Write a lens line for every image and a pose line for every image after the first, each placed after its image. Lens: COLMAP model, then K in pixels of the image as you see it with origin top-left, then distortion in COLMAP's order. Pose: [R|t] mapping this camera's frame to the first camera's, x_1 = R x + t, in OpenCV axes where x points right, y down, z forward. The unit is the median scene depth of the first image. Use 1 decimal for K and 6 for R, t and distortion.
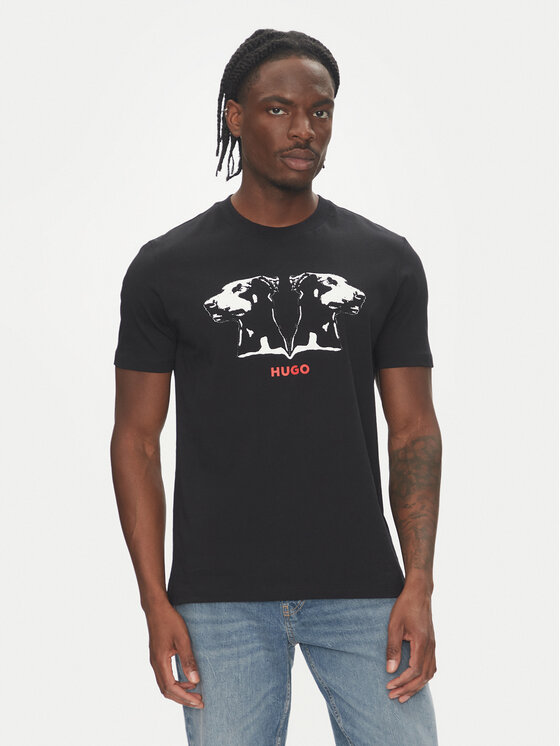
lens RADIAL K [[1771.9, 0, 280.2], [0, 1771.9, 373.0], [0, 0, 1]] dist [-0.497837, 0.000000]
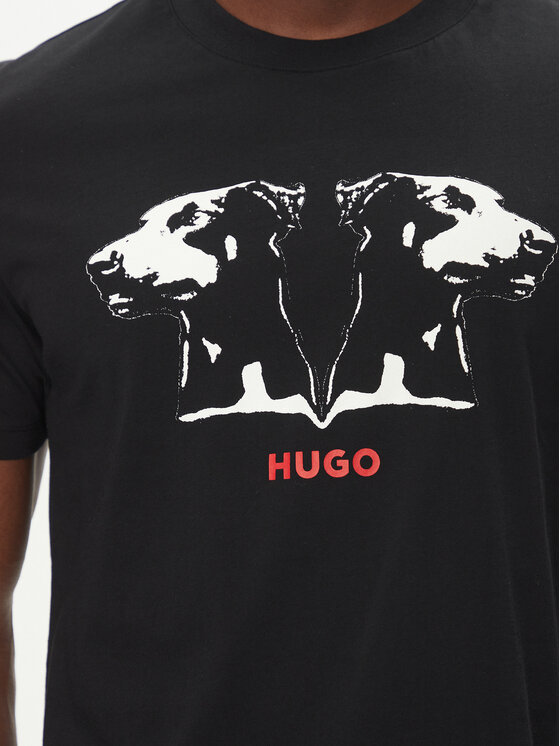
lens RADIAL K [[2376.5, 0, 278.3], [0, 2376.5, 374.7], [0, 0, 1]] dist [-0.200737, 0.000000]
pose [[0.986498, 0.022319, -0.162246, 0.070397], [-0.010589, 0.997290, 0.072802, -0.051361], [0.163431, -0.070100, 0.984061, 0.545974]]
